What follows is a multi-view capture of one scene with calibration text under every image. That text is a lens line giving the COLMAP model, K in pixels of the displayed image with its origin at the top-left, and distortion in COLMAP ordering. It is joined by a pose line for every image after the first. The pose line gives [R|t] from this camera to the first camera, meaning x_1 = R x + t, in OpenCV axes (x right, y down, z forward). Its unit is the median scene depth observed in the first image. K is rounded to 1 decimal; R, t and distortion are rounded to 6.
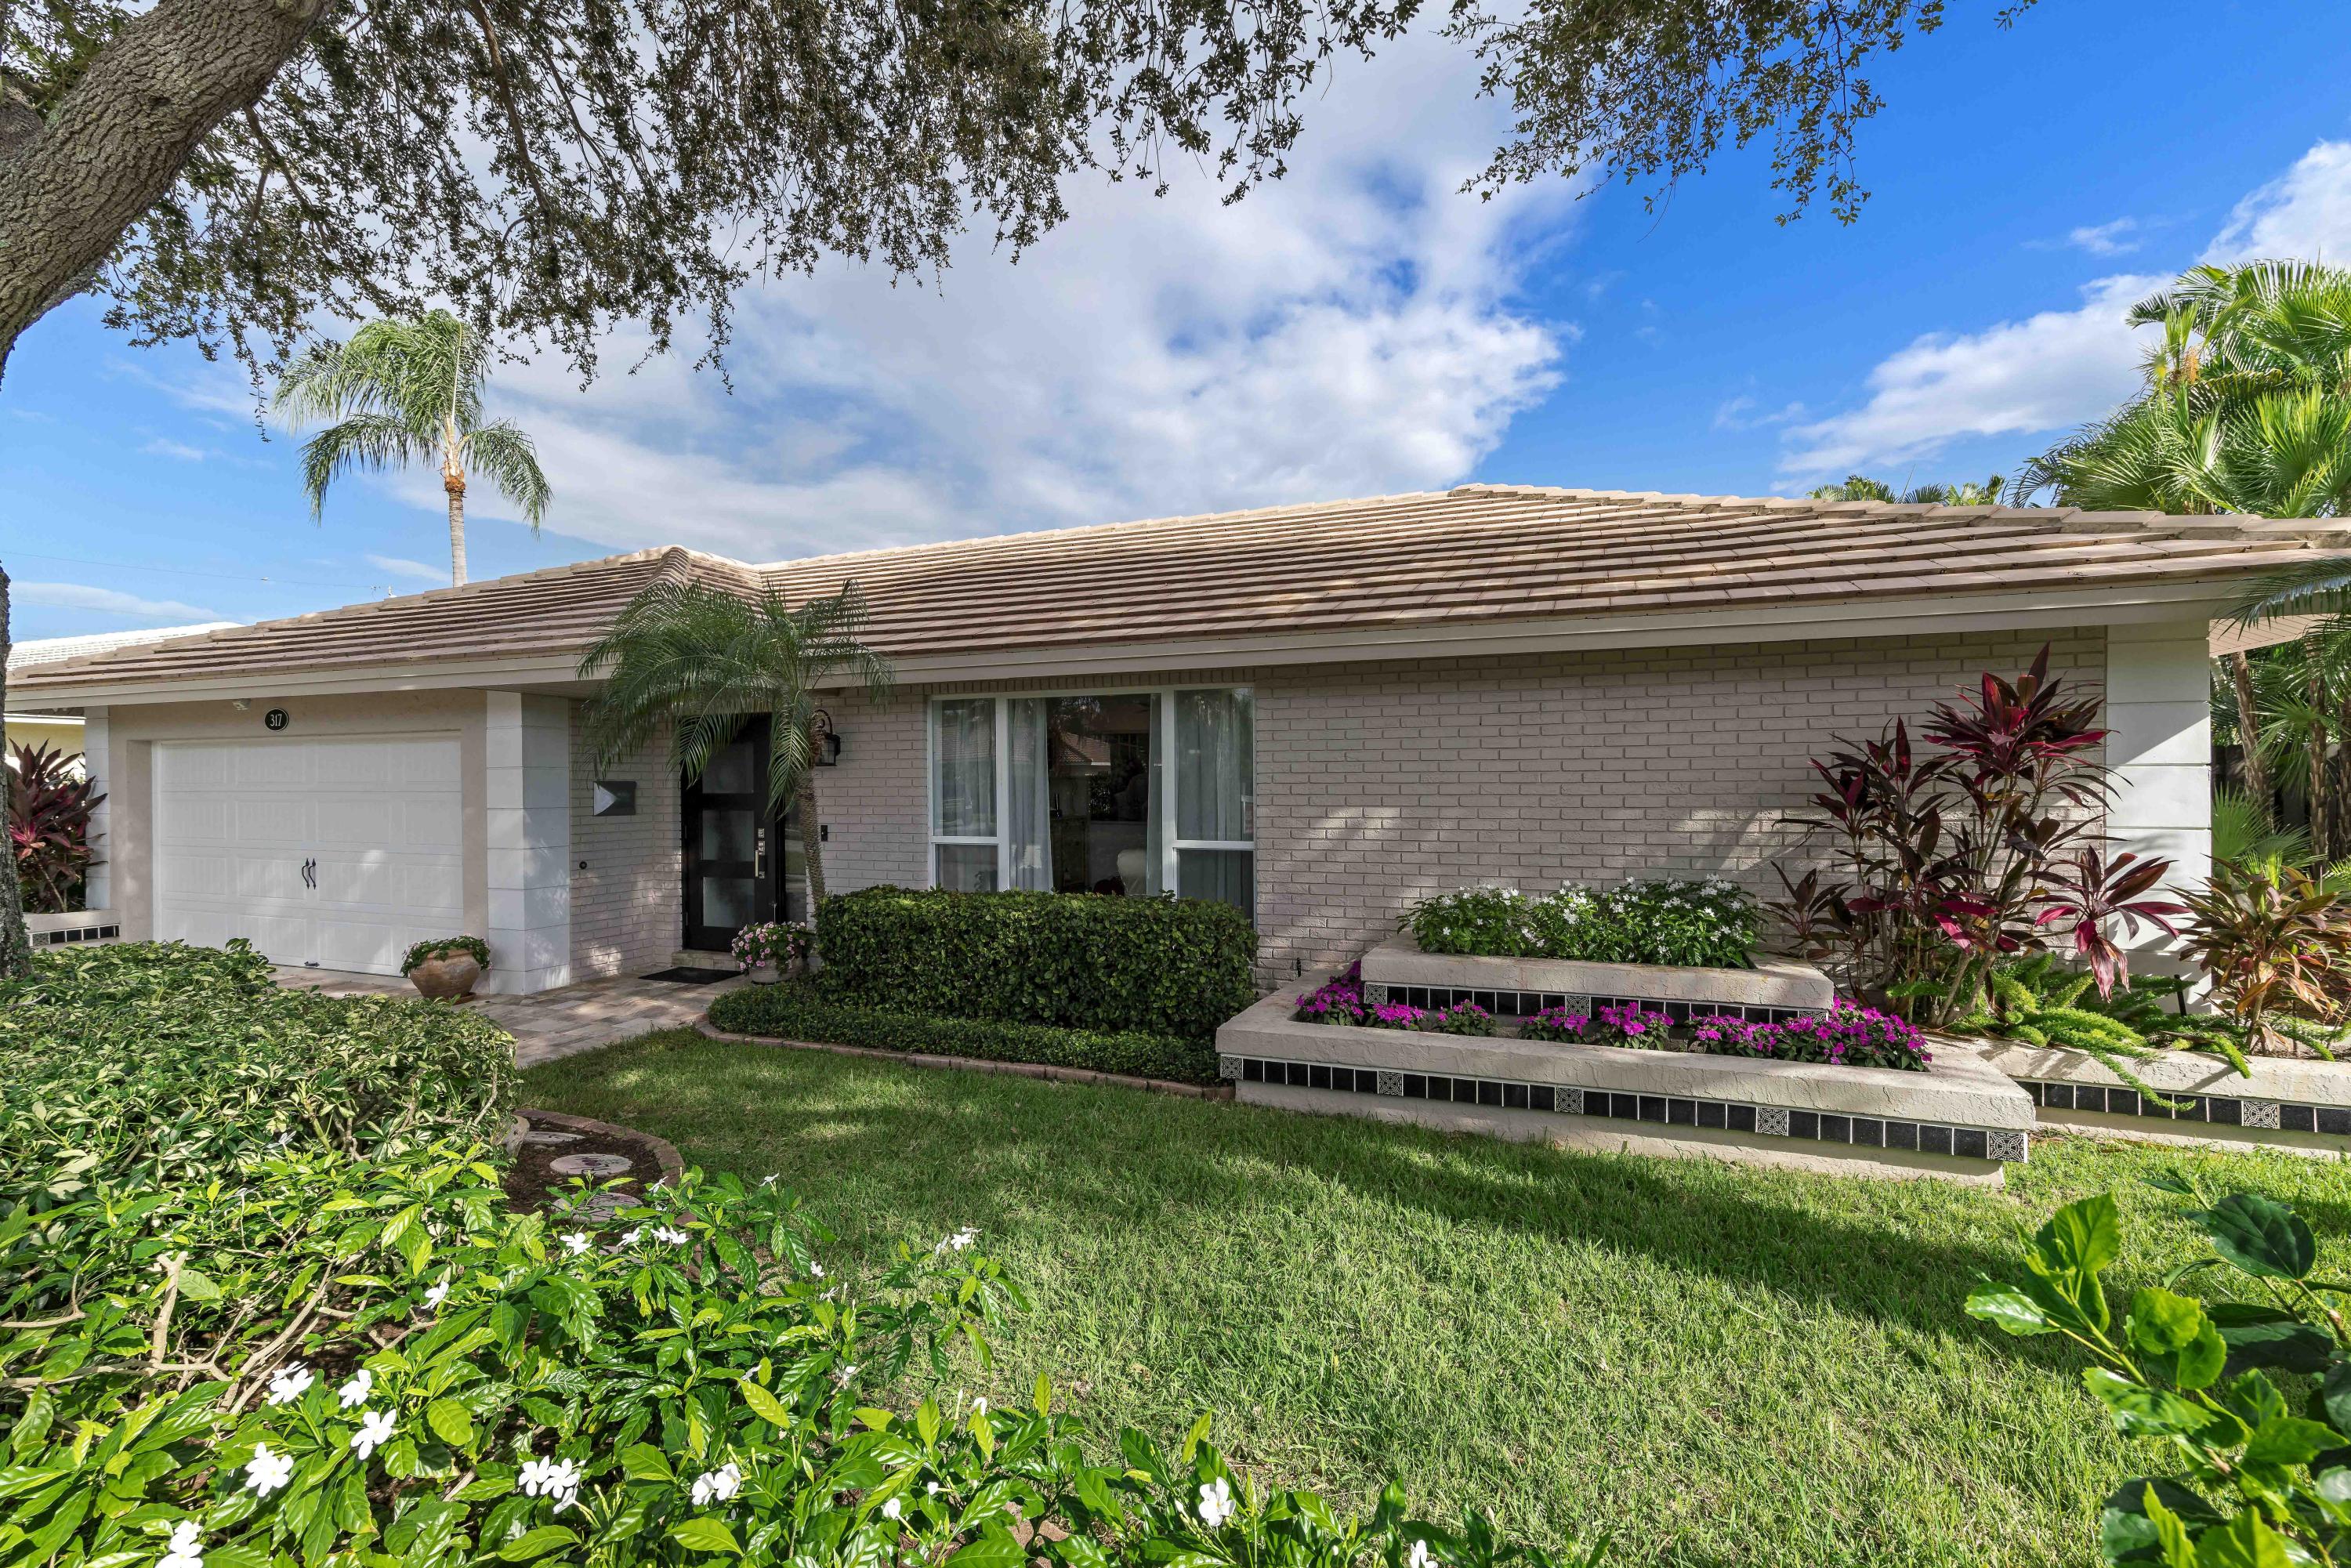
lens RADIAL K [[1063.7, 0, 1175.5], [0, 1063.7, 784.0], [0, 0, 1]] dist [-0.025386, 0.013285]
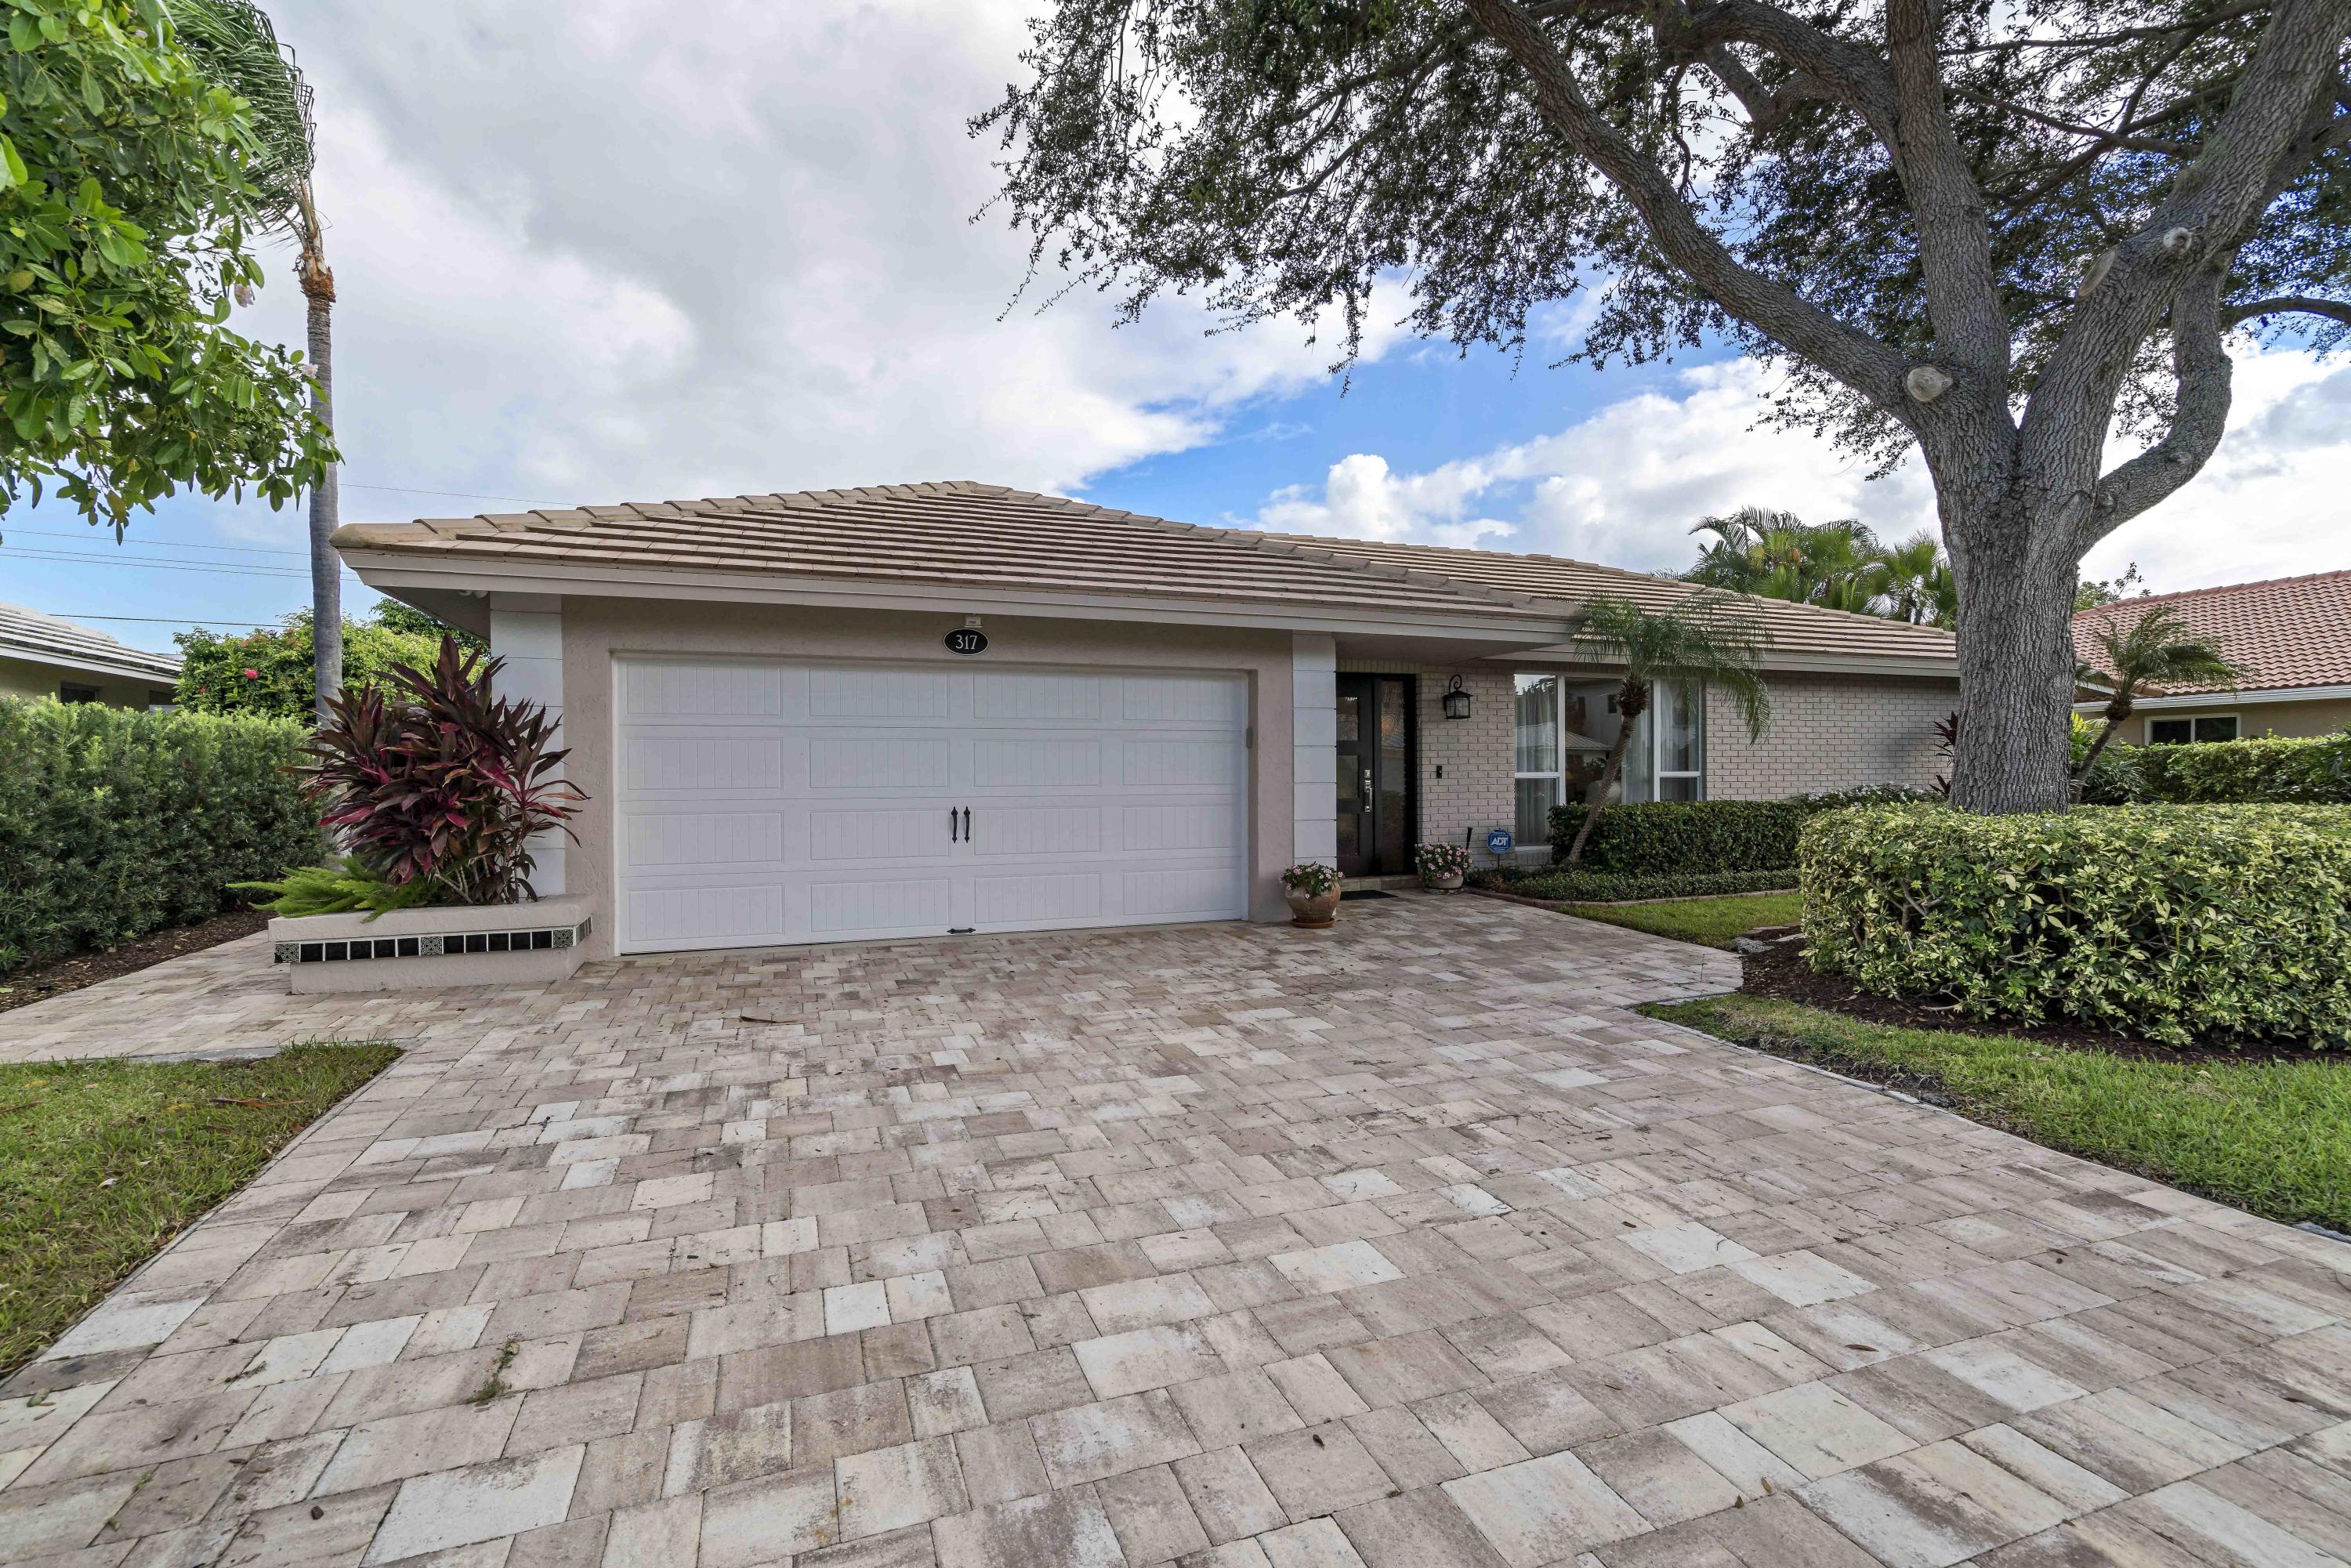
lens RADIAL K [[1055.0, 0, 1175.5], [0, 1055.0, 784.0], [0, 0, 1]] dist [-0.017355, 0.016781]
pose [[0.733431, -0.004224, 0.679751, -1.176236], [0.003761, 0.999991, 0.002157, 0.047503], [-0.679754, 0.000974, 0.733440, 0.234463]]
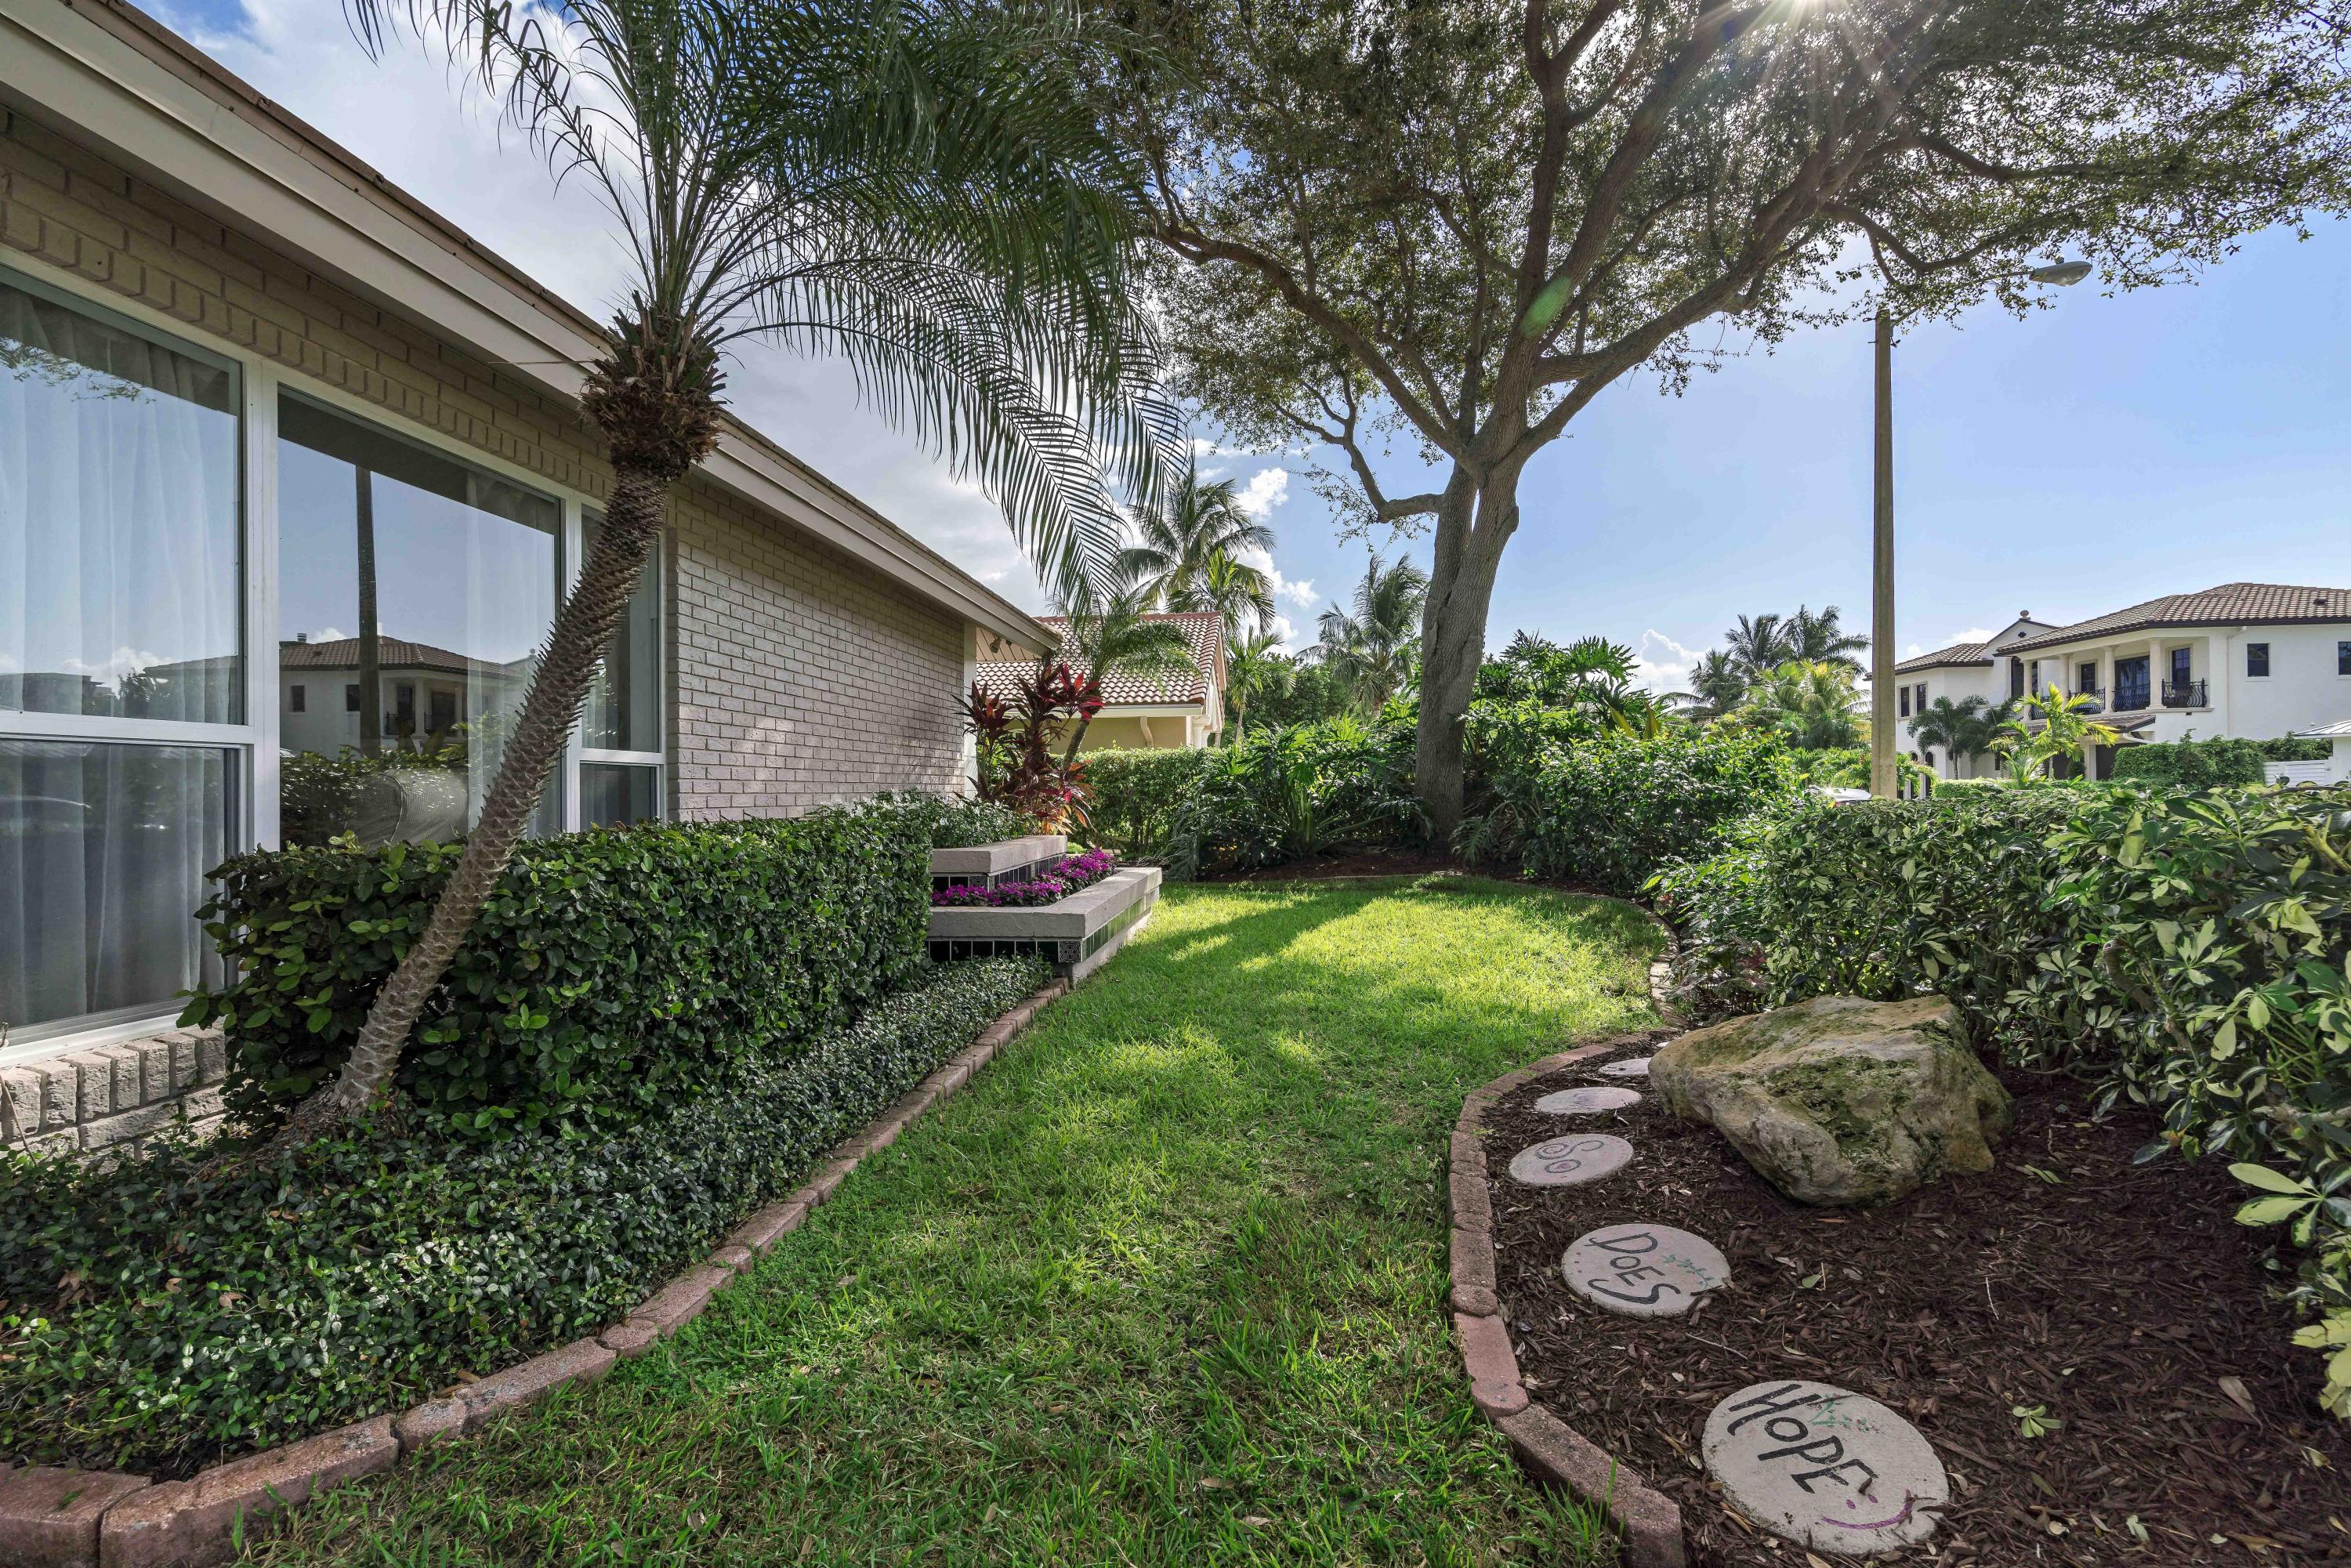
lens RADIAL K [[1063.7, 0, 1175.5], [0, 1063.7, 784.0], [0, 0, 1]] dist [-0.025386, 0.013285]
pose [[-0.273140, 0.016232, 0.961837, -0.483805], [0.010656, 0.999847, -0.013847, 0.062407], [-0.961915, 0.006467, -0.273271, 0.603764]]
